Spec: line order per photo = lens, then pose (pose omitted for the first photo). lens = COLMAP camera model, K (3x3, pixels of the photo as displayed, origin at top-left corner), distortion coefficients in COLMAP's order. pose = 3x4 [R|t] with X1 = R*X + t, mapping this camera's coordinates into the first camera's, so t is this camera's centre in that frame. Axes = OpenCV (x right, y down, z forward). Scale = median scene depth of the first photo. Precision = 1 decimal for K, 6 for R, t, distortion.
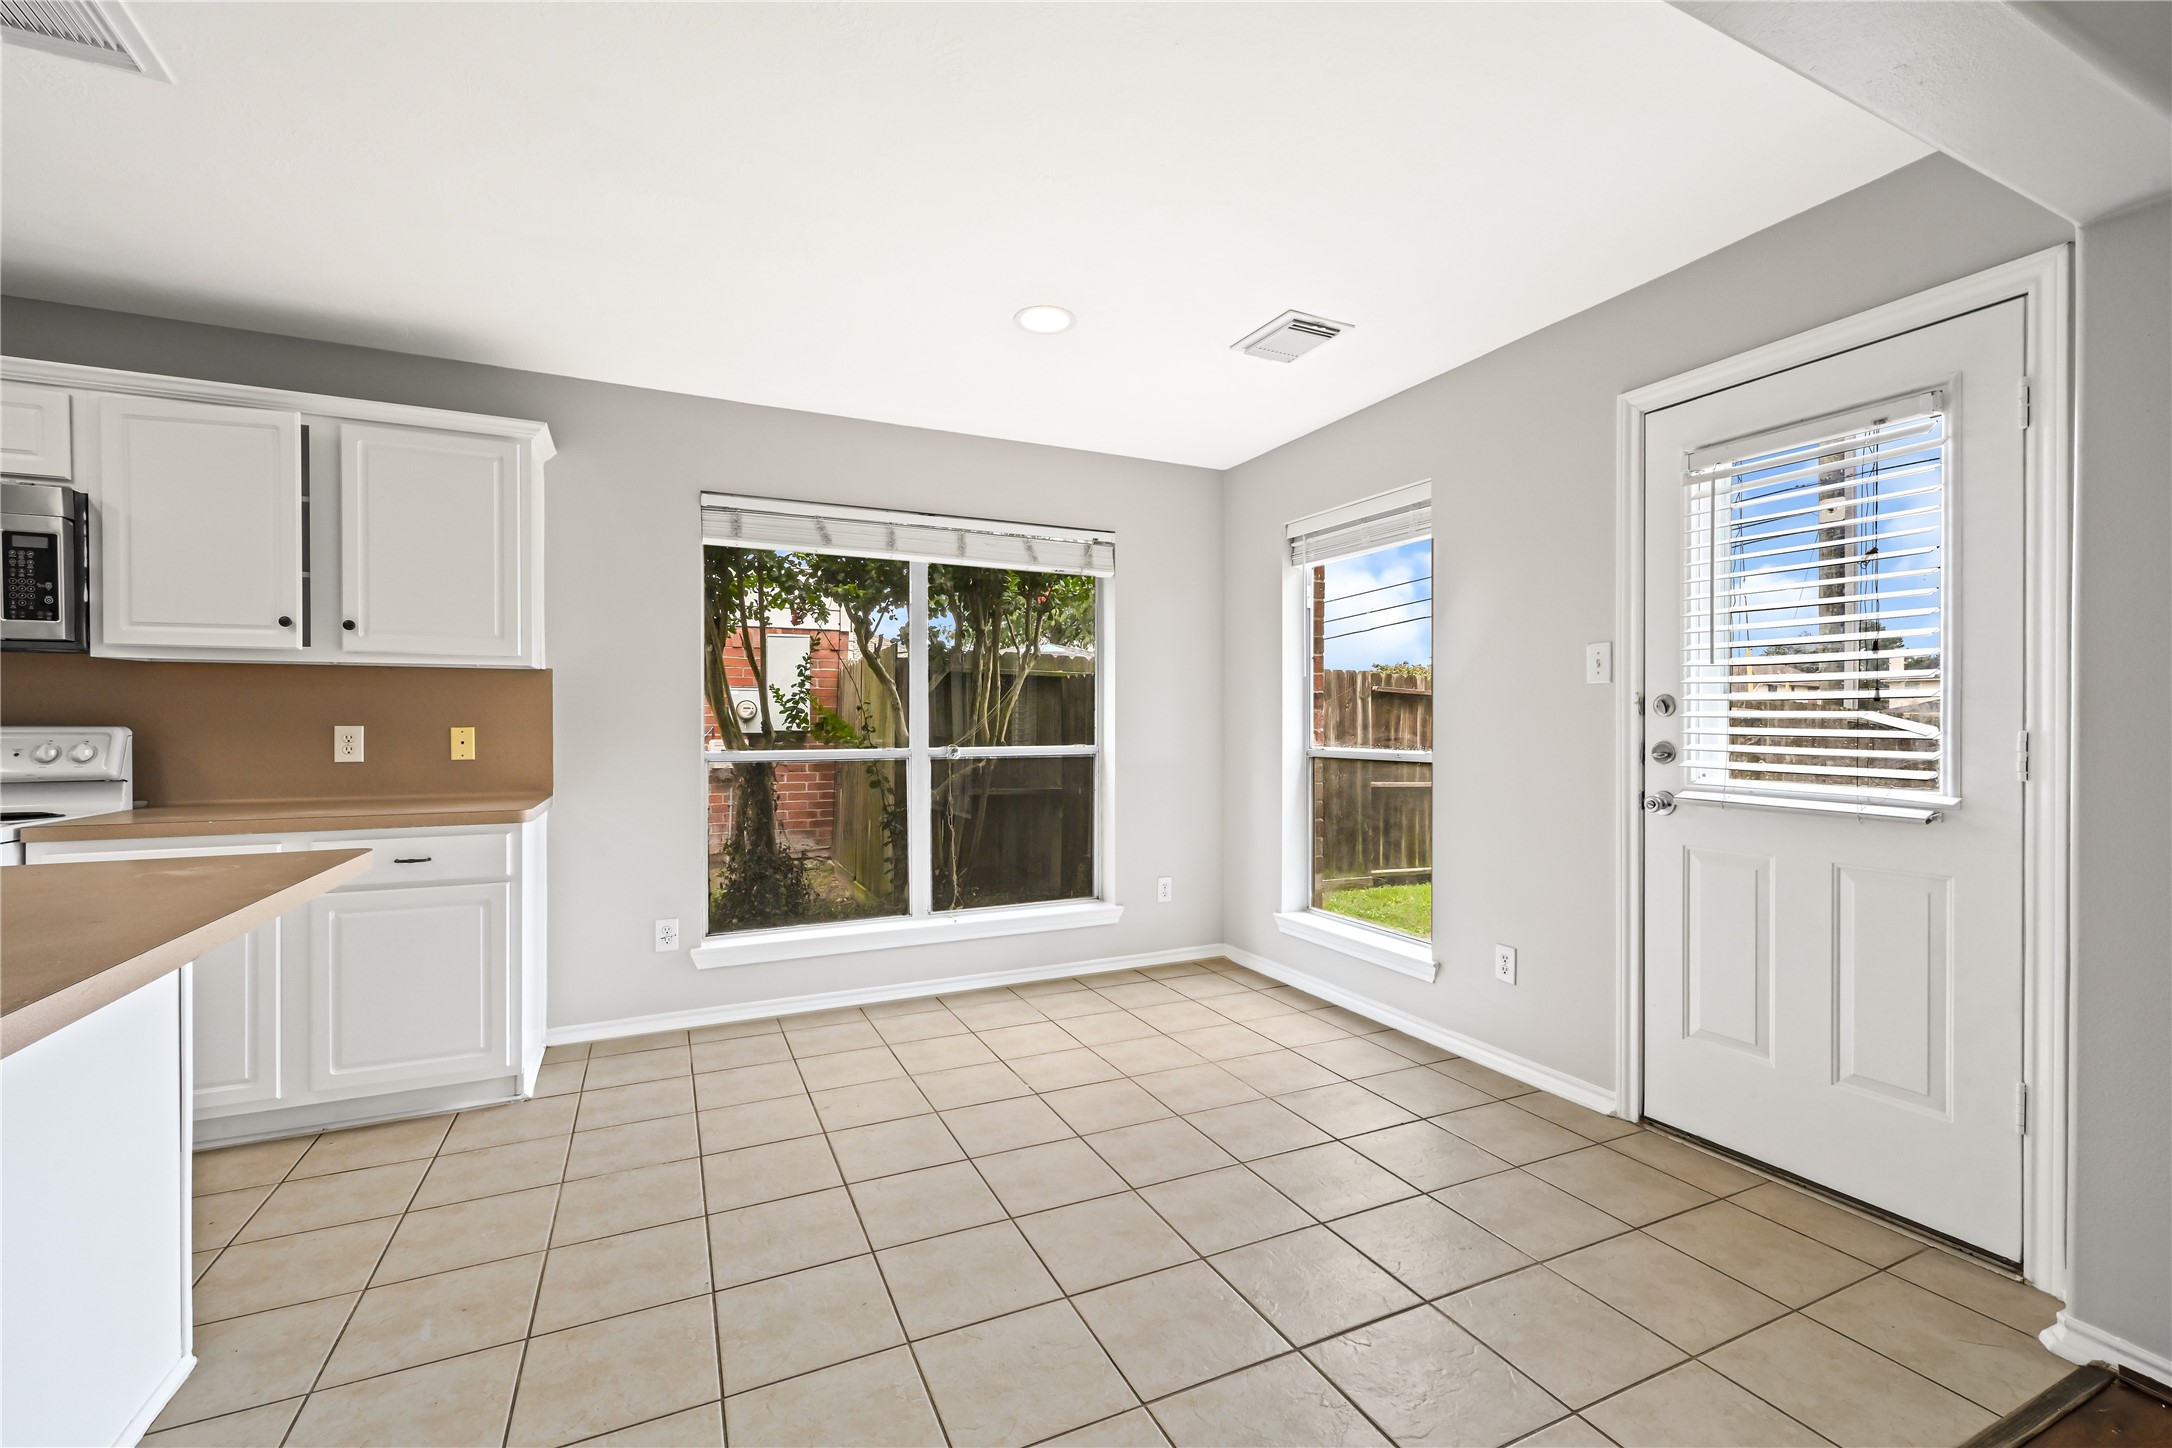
lens RADIAL K [[899.5, 0, 1087.6], [0, 899.5, 735.2], [0, 0, 1]] dist [0.000779, -0.000051]
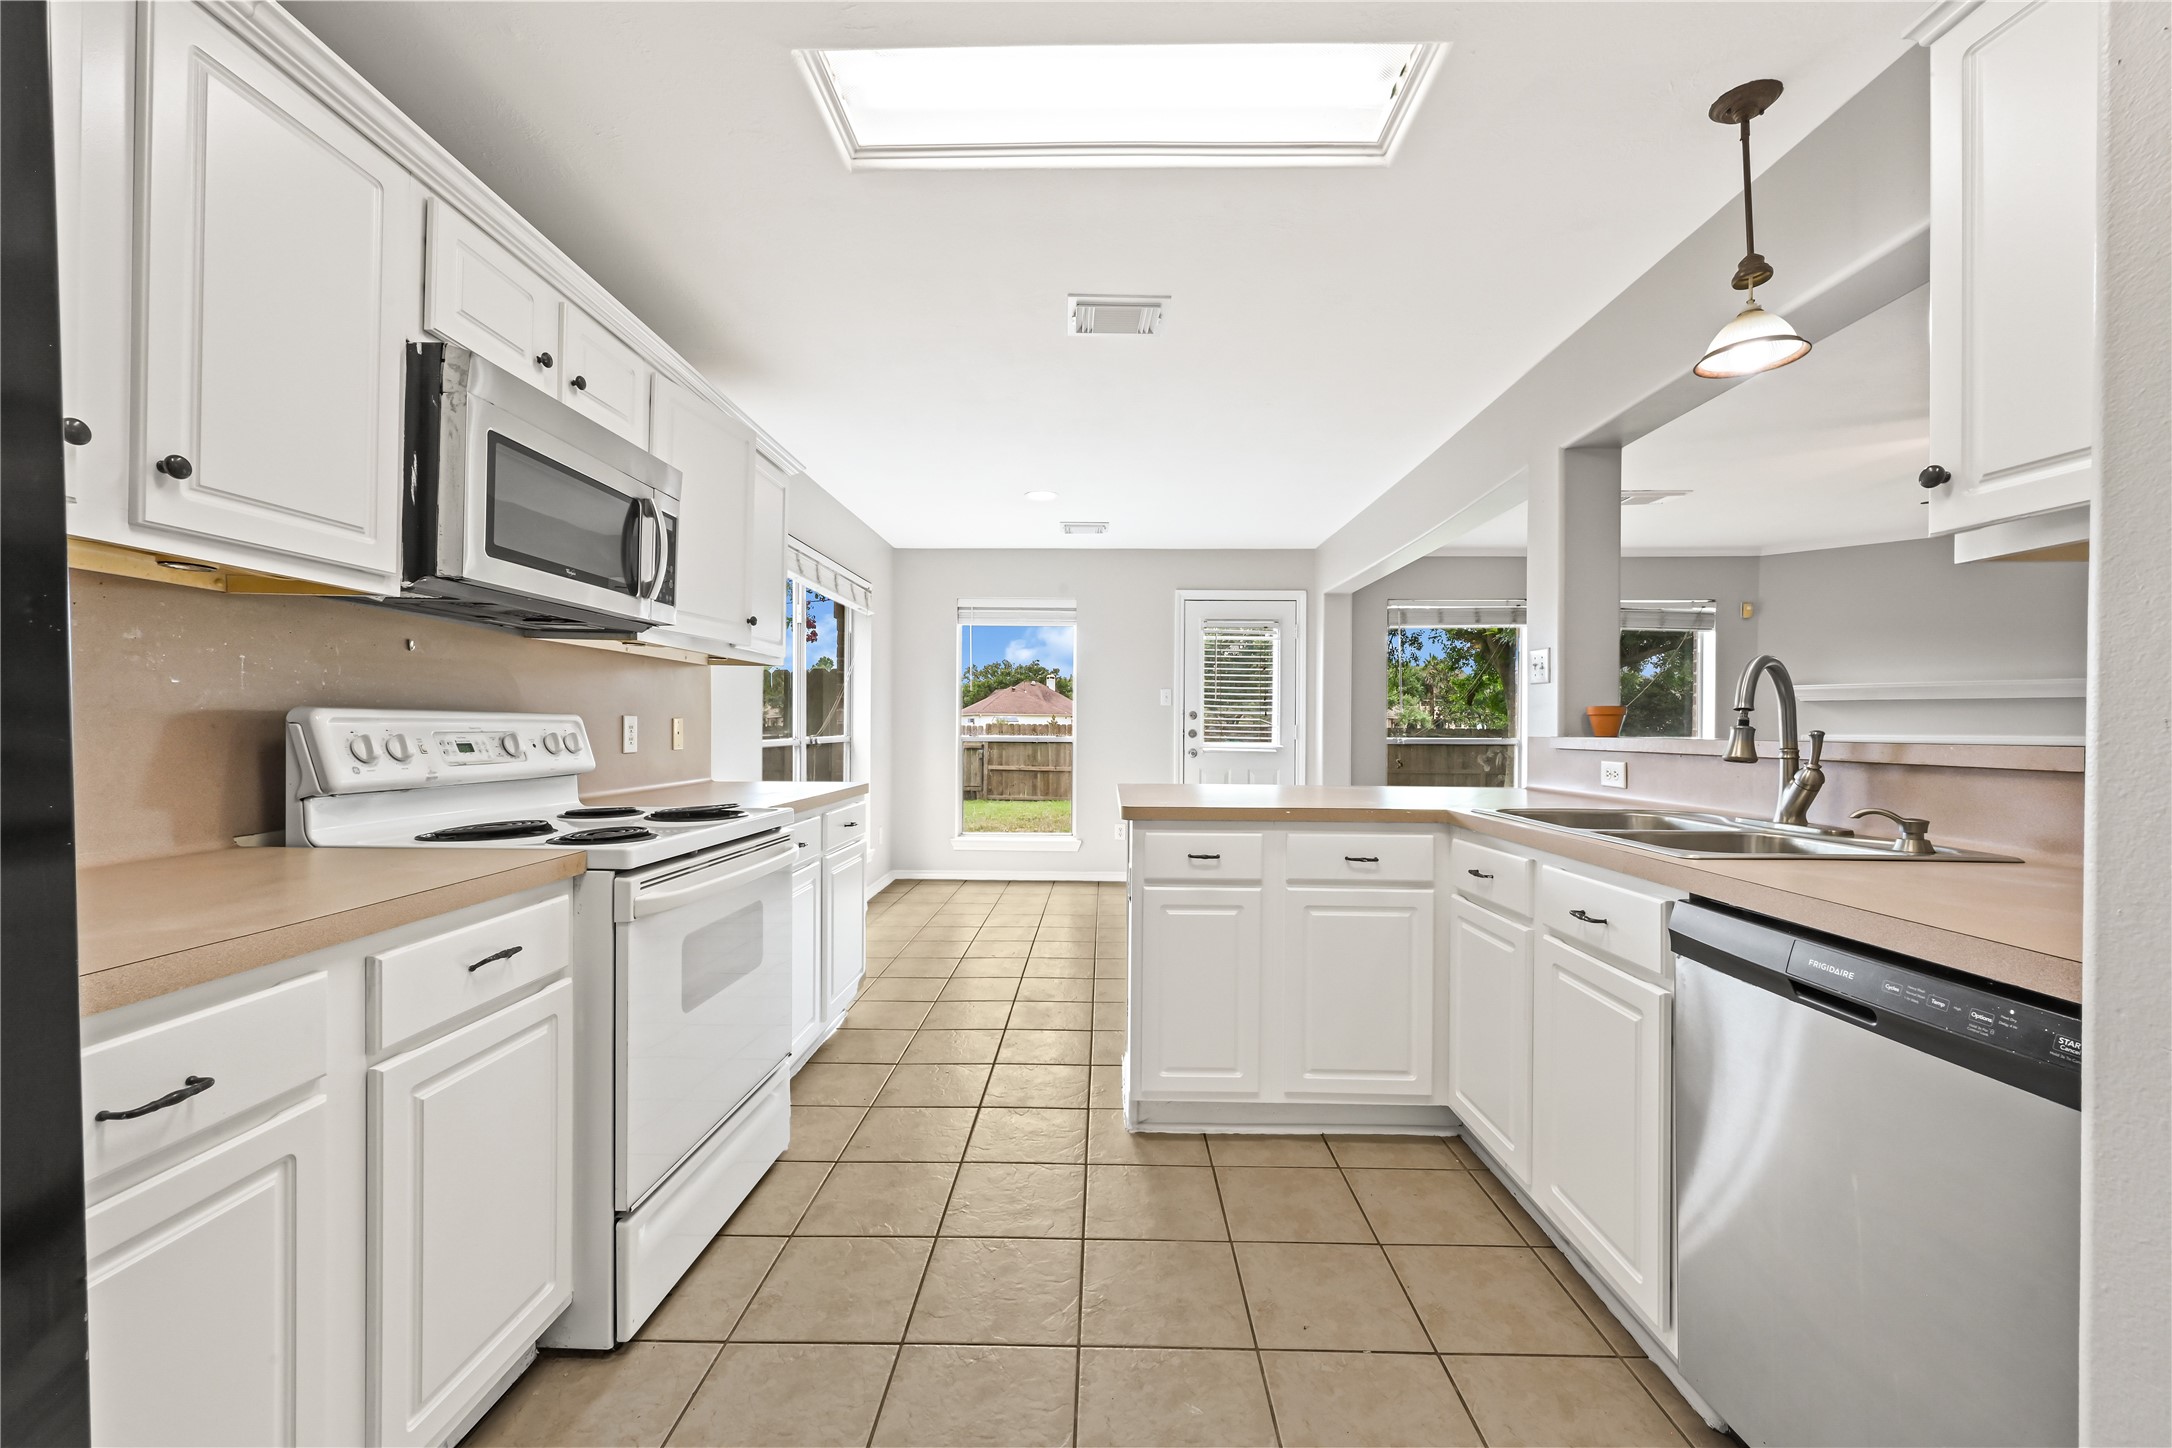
lens RADIAL K [[855.5, 0, 1085.3], [0, 855.5, 726.1], [0, 0, 1]] dist [-0.000704, -0.000123]
pose [[0.446719, 0.004263, 0.894664, -1.576231], [-0.000875, 0.999990, -0.004327, 0.007813], [-0.894674, 0.001150, 0.446718, 0.165435]]
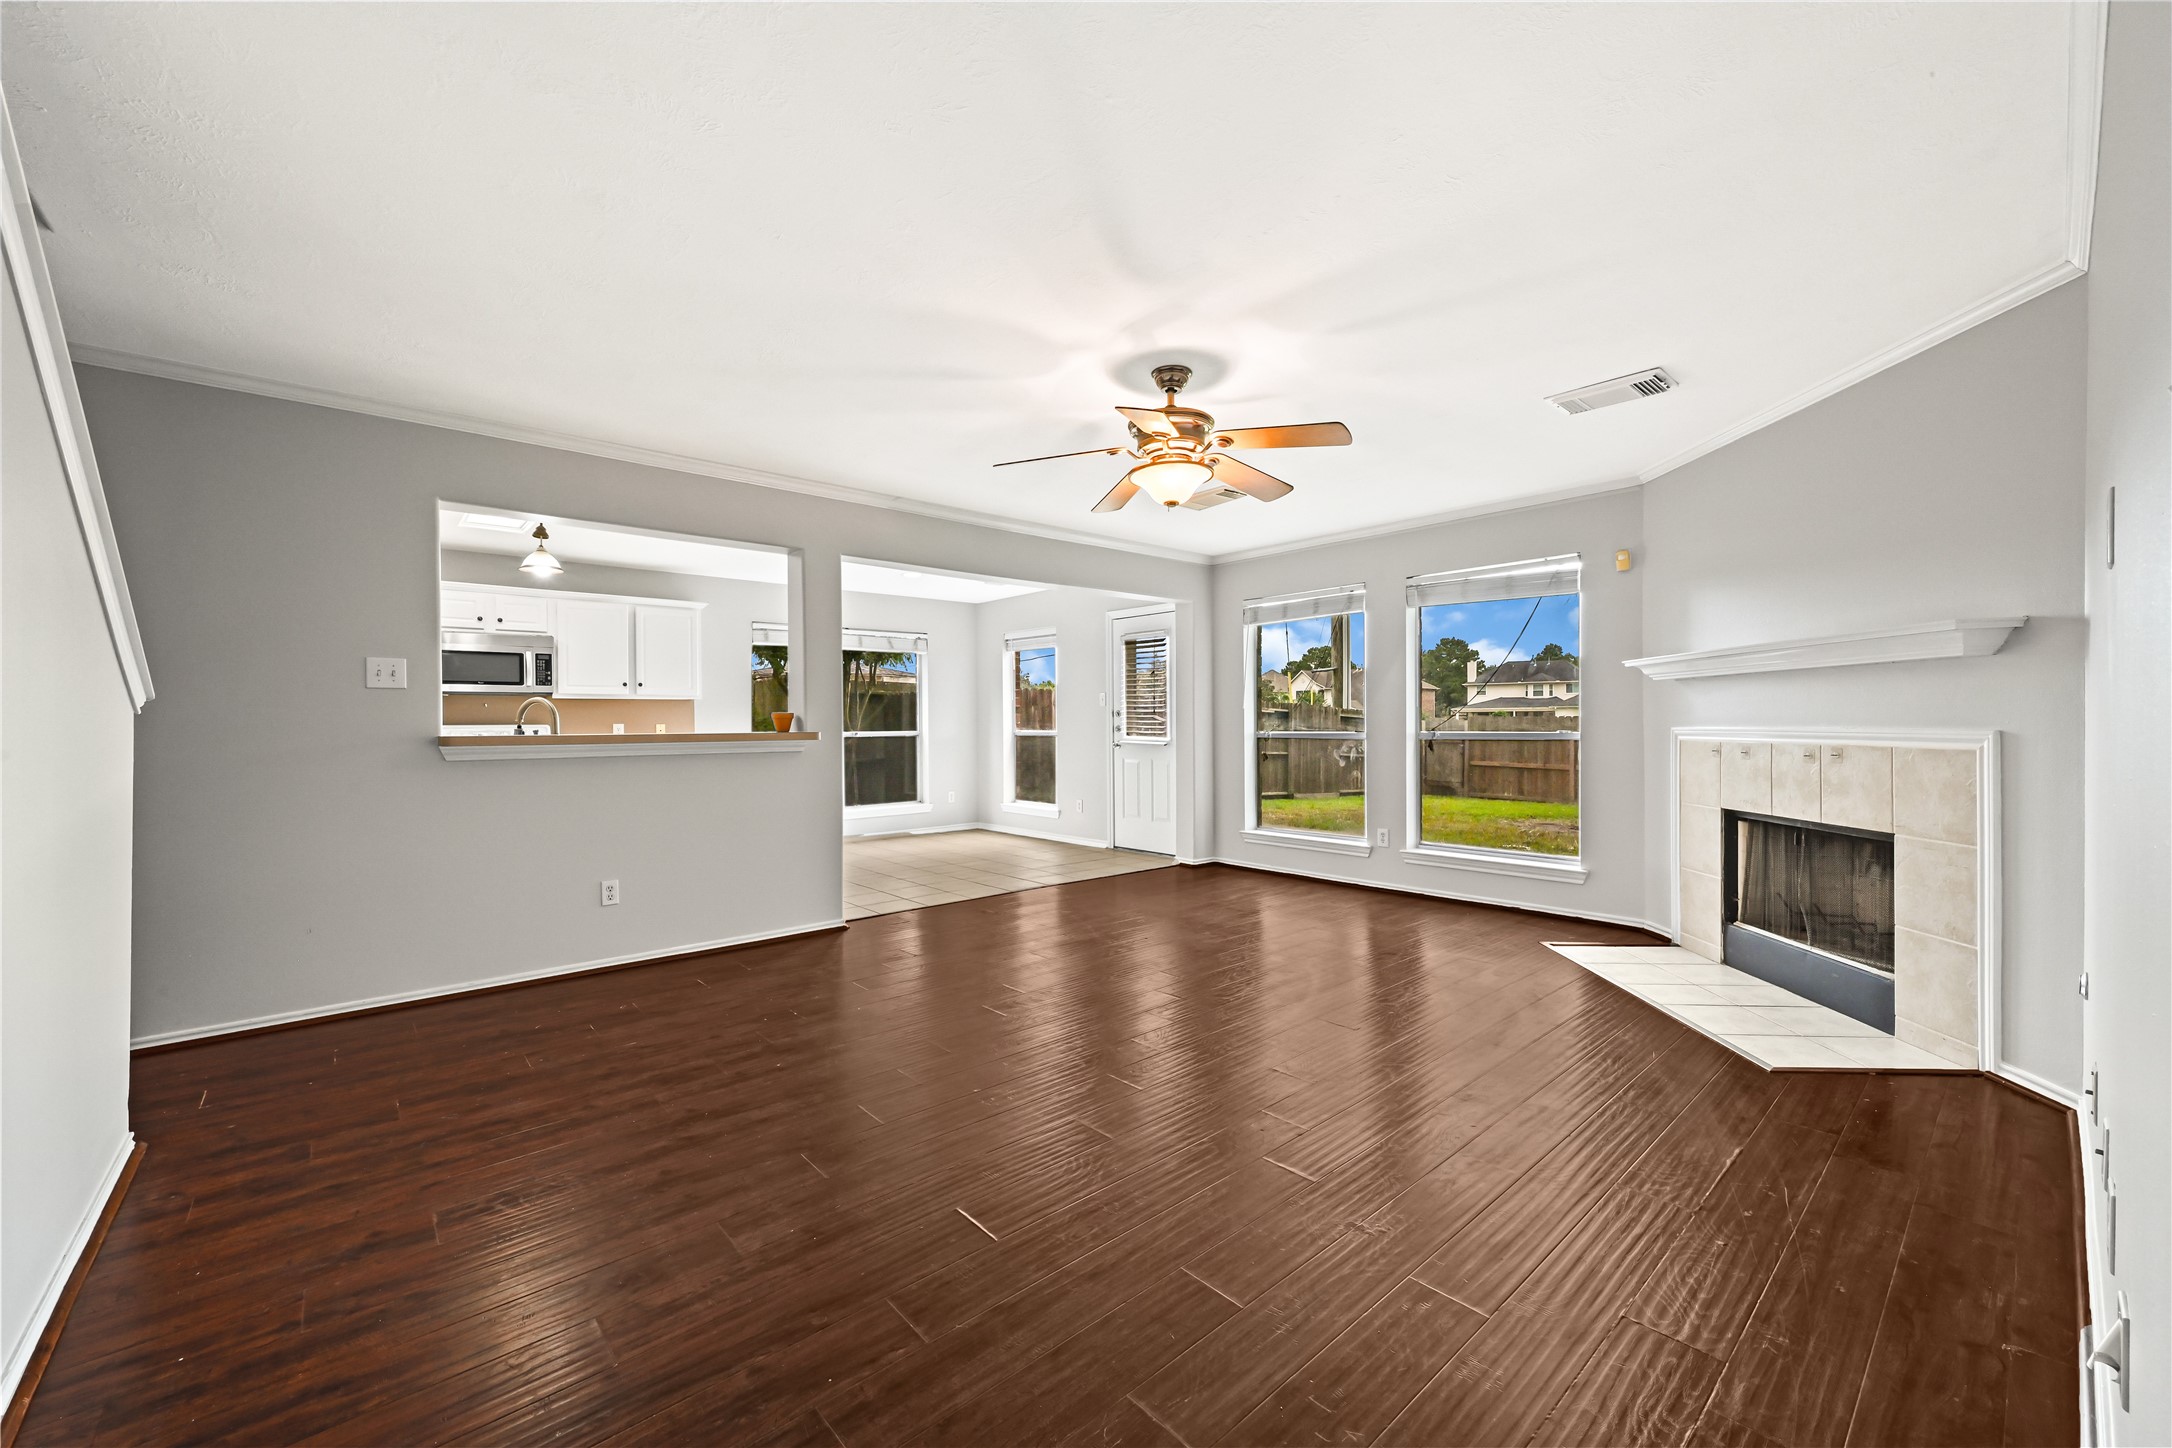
lens RADIAL K [[855.5, 0, 1094.3], [0, 855.5, 731.4], [0, 0, 1]] dist [-0.000704, -0.000123]
pose [[0.959188, -0.009587, 0.282606, -0.260652], [0.008728, 0.999953, 0.004297, 0.013315], [-0.282634, -0.001655, 0.959226, -1.711226]]
